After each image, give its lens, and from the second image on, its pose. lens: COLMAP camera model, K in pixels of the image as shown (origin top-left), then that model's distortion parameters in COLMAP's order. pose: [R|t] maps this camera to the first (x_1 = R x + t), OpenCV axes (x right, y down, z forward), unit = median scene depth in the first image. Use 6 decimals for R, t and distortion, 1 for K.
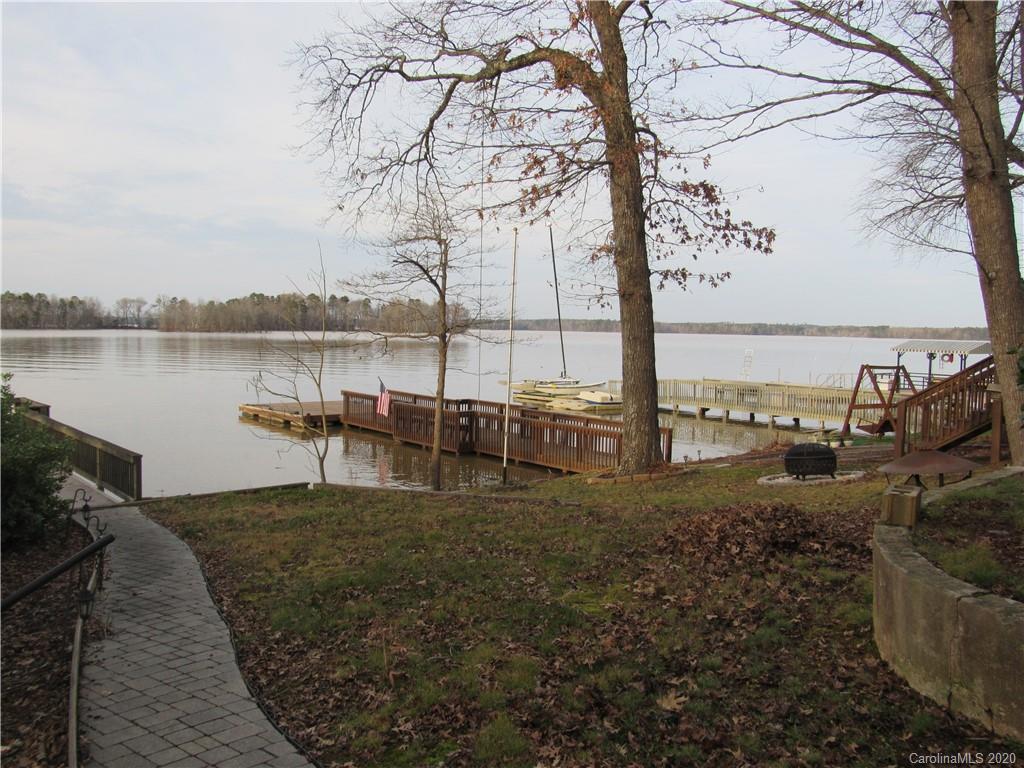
lens RADIAL K [[875.7, 0, 516.2], [0, 875.7, 366.7], [0, 0, 1]] dist [-0.028701, -0.002941]
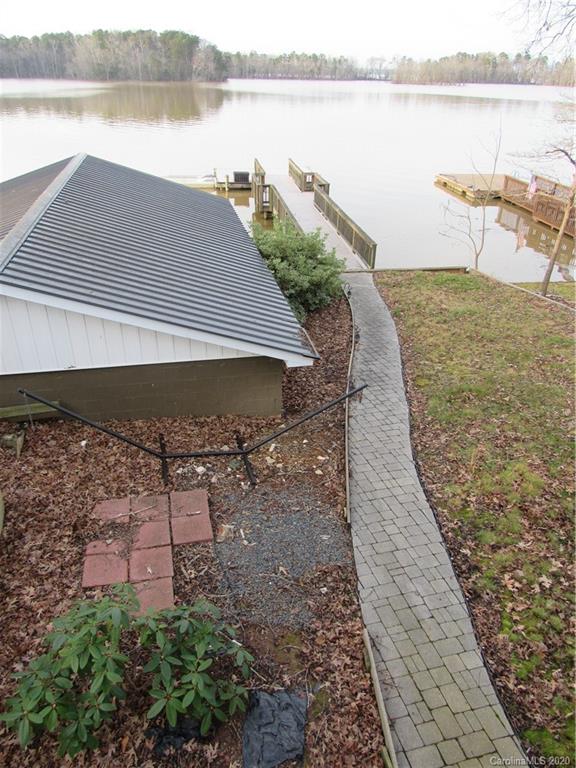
lens RADIAL K [[556.8, 0, 287.8], [0, 556.8, 380.9], [0, 0, 1]] dist [-0.024530, 0.006399]
pose [[0.851154, 0.258704, -0.456737, 0.013543], [-0.029909, 0.892603, 0.449850, -0.141694], [0.524063, -0.369231, 0.767481, -0.081325]]
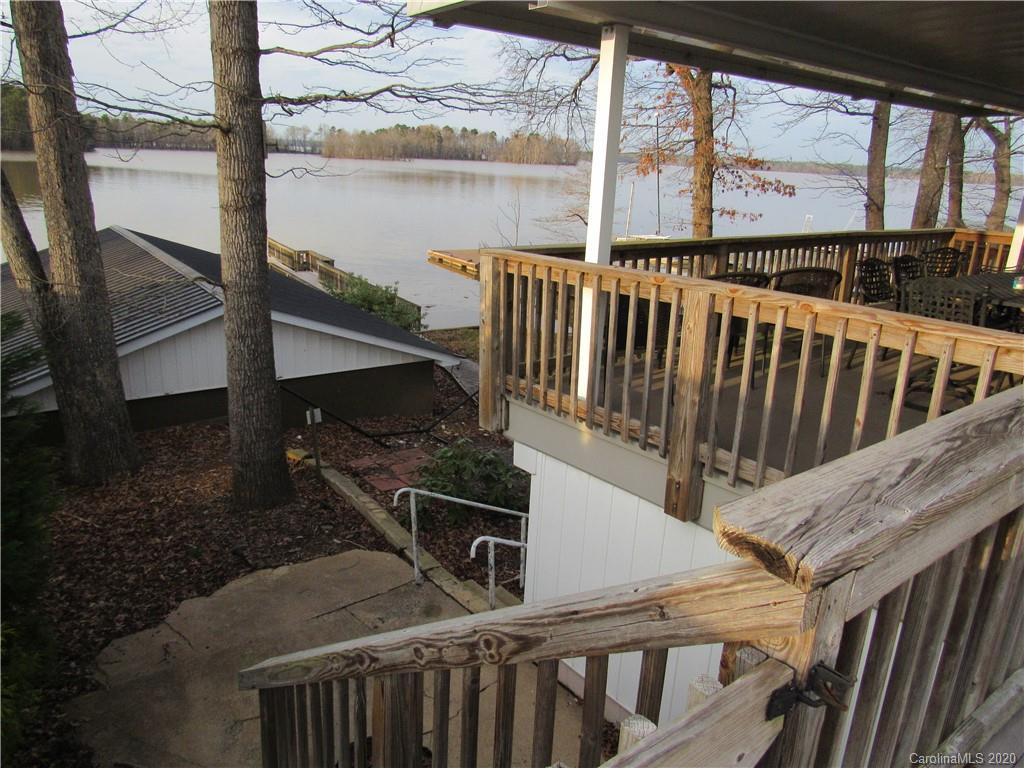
lens RADIAL K [[742.4, 0, 514.8], [0, 742.4, 380.6], [0, 0, 1]] dist [-0.024530, 0.006399]
pose [[0.990093, 0.069769, -0.121855, -0.025181], [-0.037606, 0.967874, 0.248608, -0.131043], [0.135285, -0.241563, 0.960909, -0.474765]]
